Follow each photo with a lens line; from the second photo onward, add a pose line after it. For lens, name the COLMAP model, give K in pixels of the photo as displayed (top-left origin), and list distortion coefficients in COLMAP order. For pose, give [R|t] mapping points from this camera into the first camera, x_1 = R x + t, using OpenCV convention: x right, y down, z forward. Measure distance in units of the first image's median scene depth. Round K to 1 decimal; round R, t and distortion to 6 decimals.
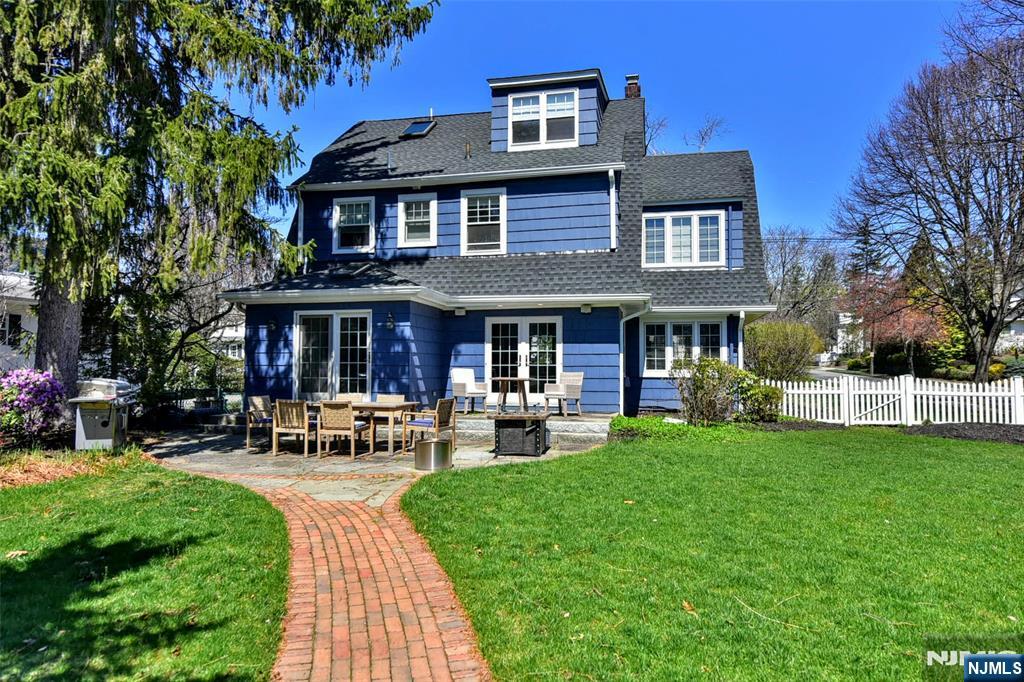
lens RADIAL K [[654.6, 0, 512.0], [0, 654.6, 341.0], [0, 0, 1]] dist [0.001223, 0.000000]
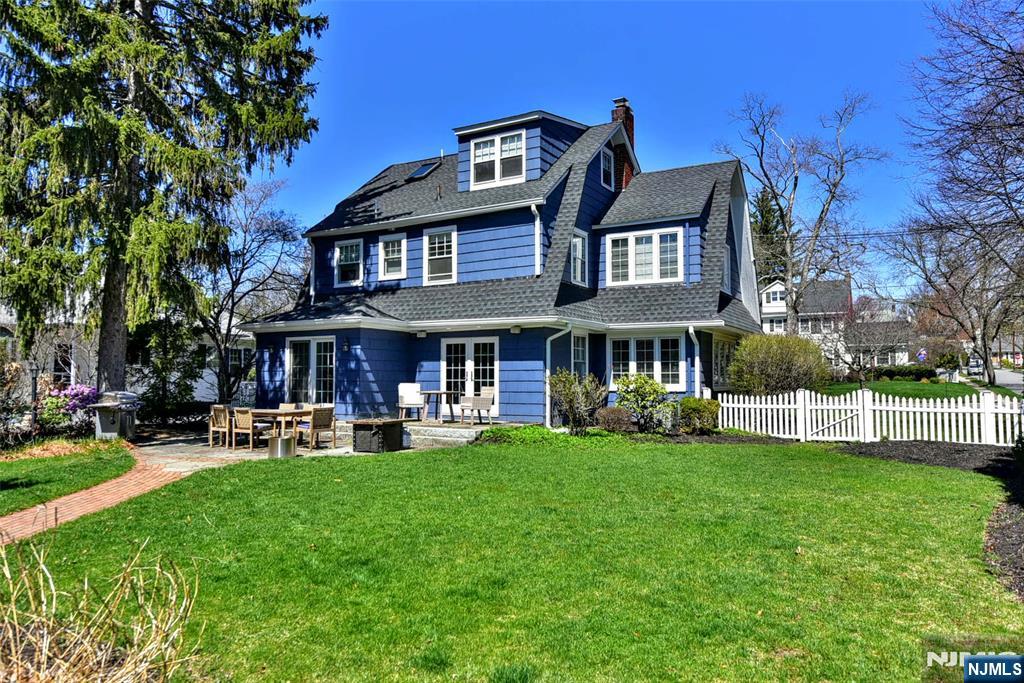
lens RADIAL K [[730.0, 0, 512.9], [0, 730.0, 335.9], [0, 0, 1]] dist [0.000459, 0.001356]
pose [[0.949701, -0.020875, -0.312462, 0.467718], [0.015387, 0.999681, -0.020020, -0.012791], [0.312780, 0.014205, 0.949719, -0.175766]]
